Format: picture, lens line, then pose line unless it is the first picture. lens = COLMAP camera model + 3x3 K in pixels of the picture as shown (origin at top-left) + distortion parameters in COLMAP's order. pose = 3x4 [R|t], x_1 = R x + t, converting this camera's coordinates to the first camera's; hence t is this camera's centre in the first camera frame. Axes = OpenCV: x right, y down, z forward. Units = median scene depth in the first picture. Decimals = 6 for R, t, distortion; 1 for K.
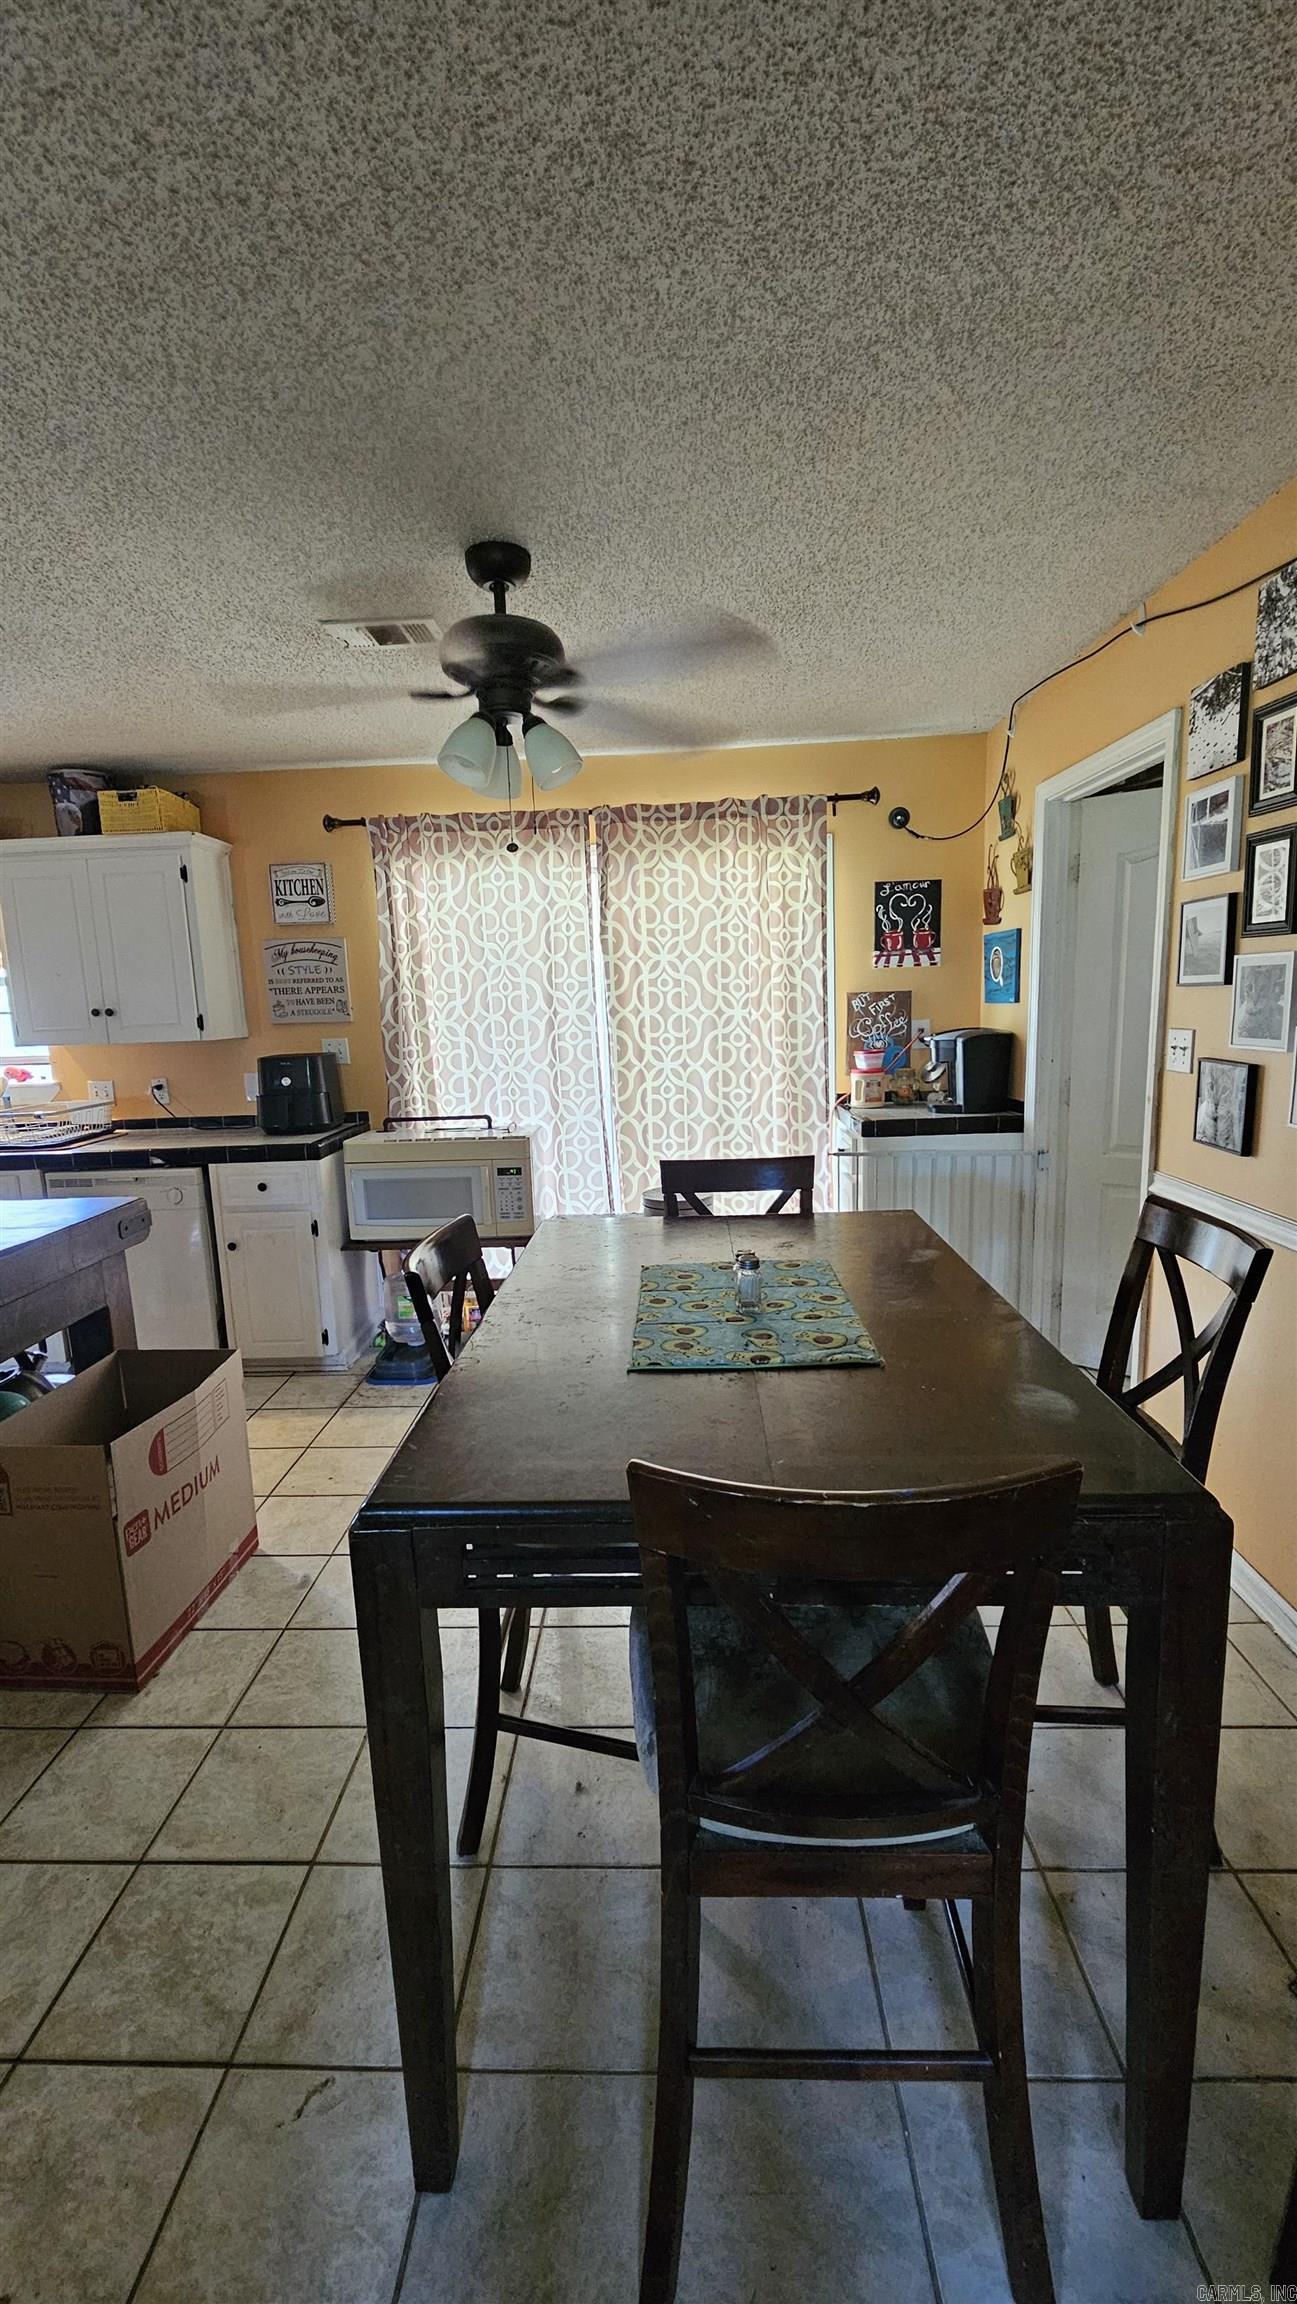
lens RADIAL K [[943.0, 0, 635.5], [0, 943.0, 1149.9], [0, 0, 1]] dist [-0.001887, -0.000857]
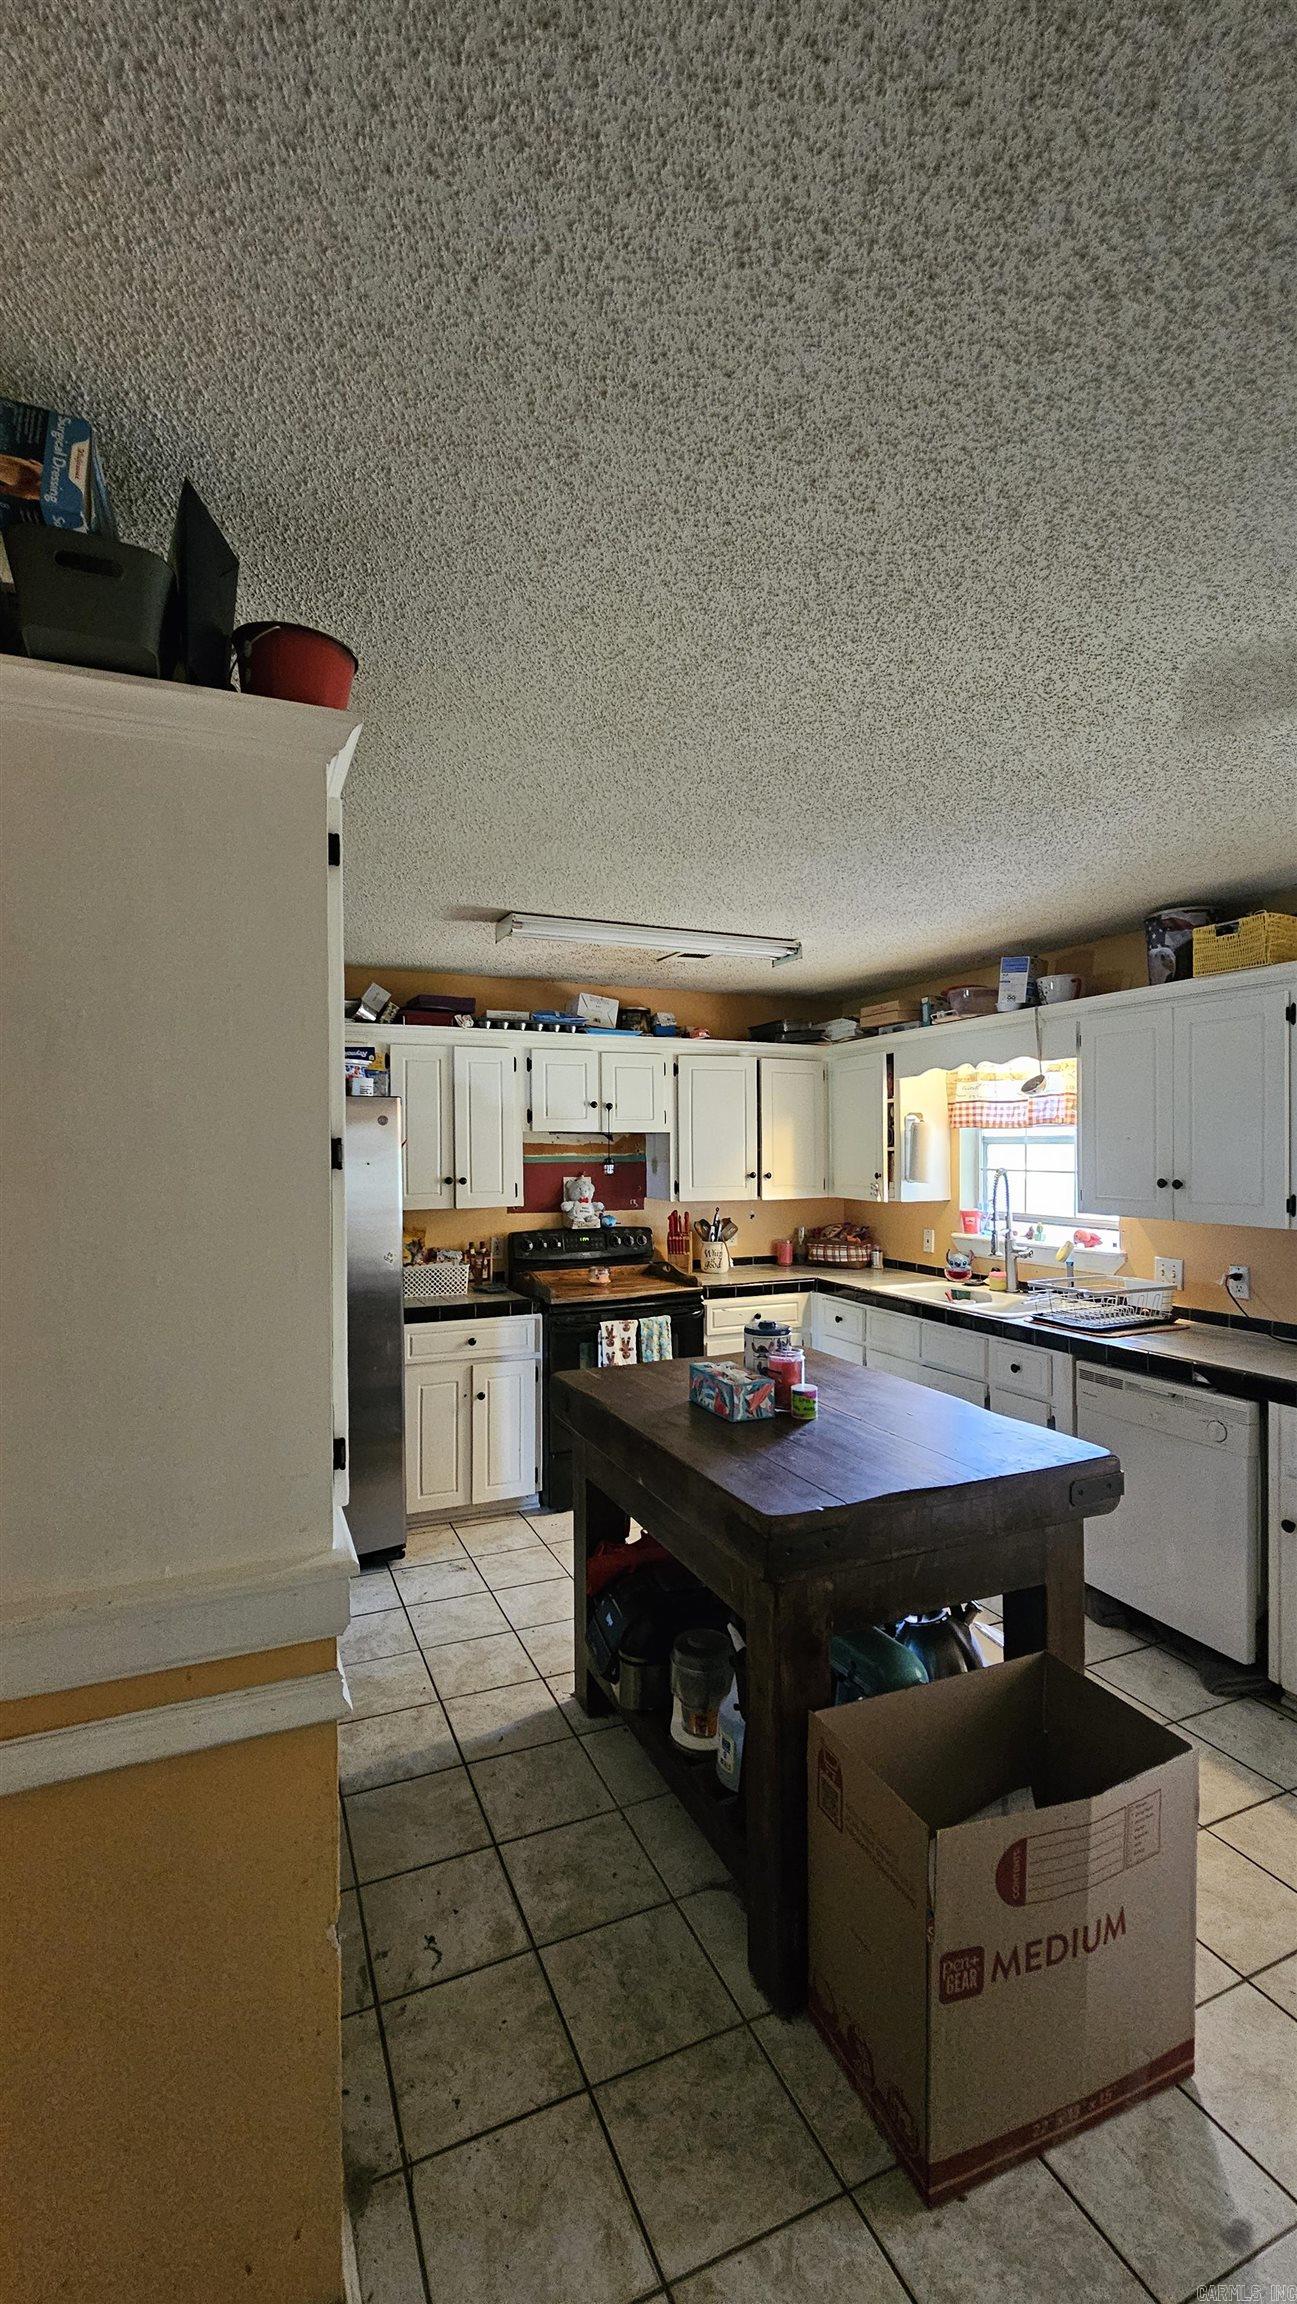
lens RADIAL K [[943.0, 0, 635.5], [0, 943.0, 1149.9], [0, 0, 1]] dist [-0.001887, -0.000857]
pose [[0.434943, 0.038308, -0.899643, -0.015589], [-0.158096, 0.986824, -0.034414, -0.069910], [0.886471, 0.157198, 0.435268, 0.200709]]
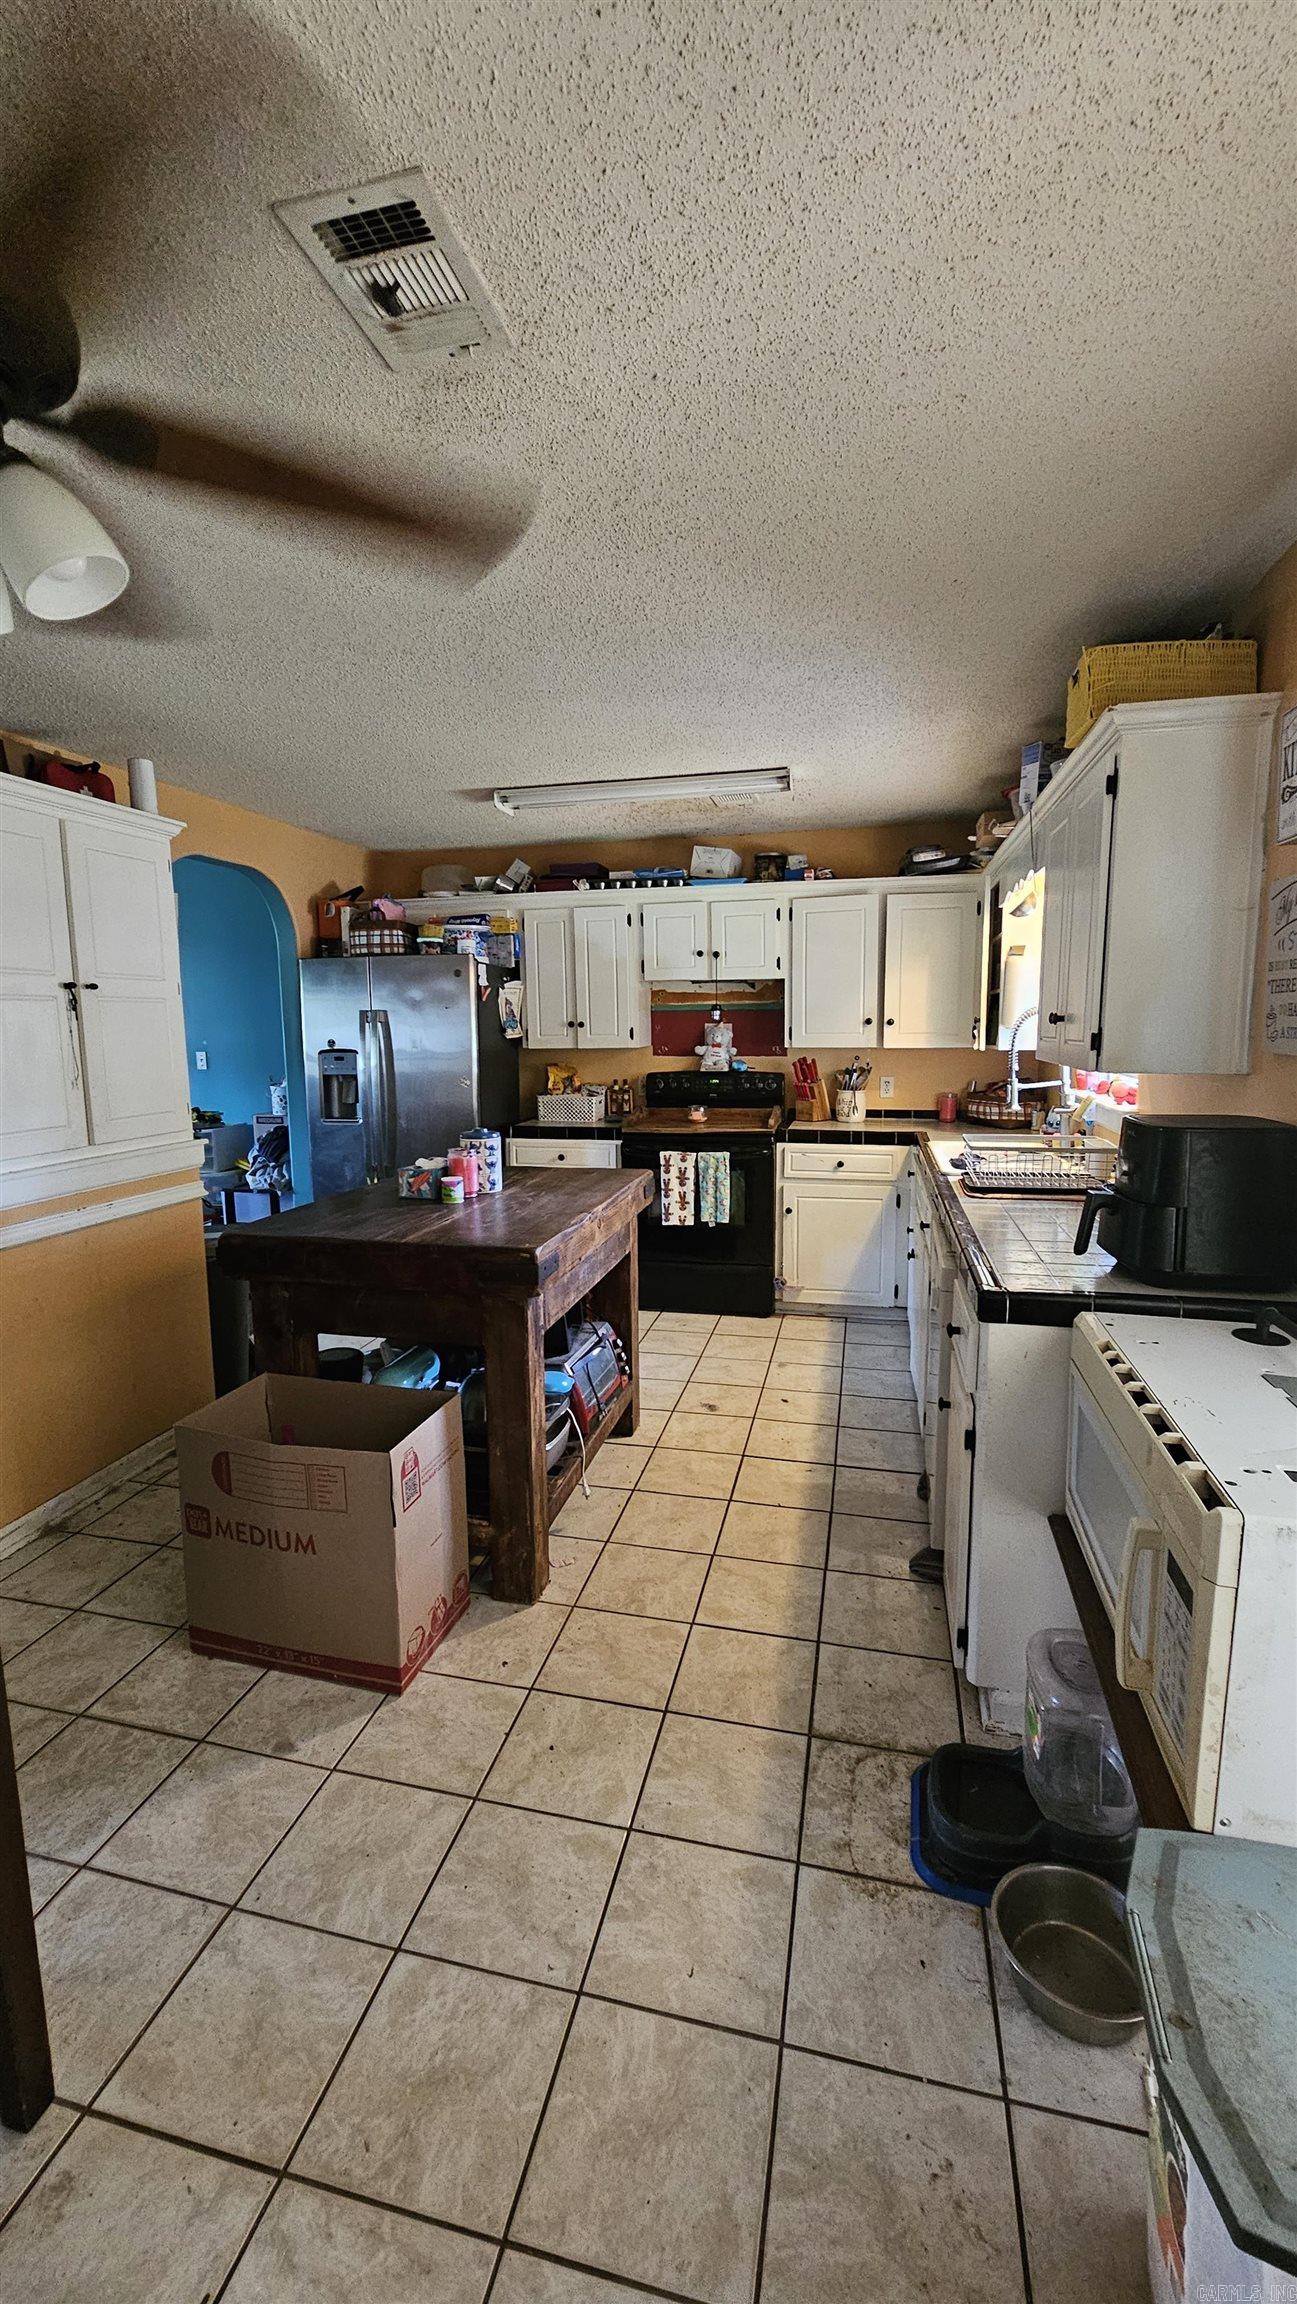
lens RADIAL K [[943.0, 0, 635.5], [0, 943.0, 1149.9], [0, 0, 1]] dist [-0.001887, -0.000857]
pose [[-0.198563, 0.173163, -0.964670, 0.168028], [-0.141182, 0.968949, 0.202991, -0.146220], [0.969866, 0.176500, -0.167950, 0.822007]]
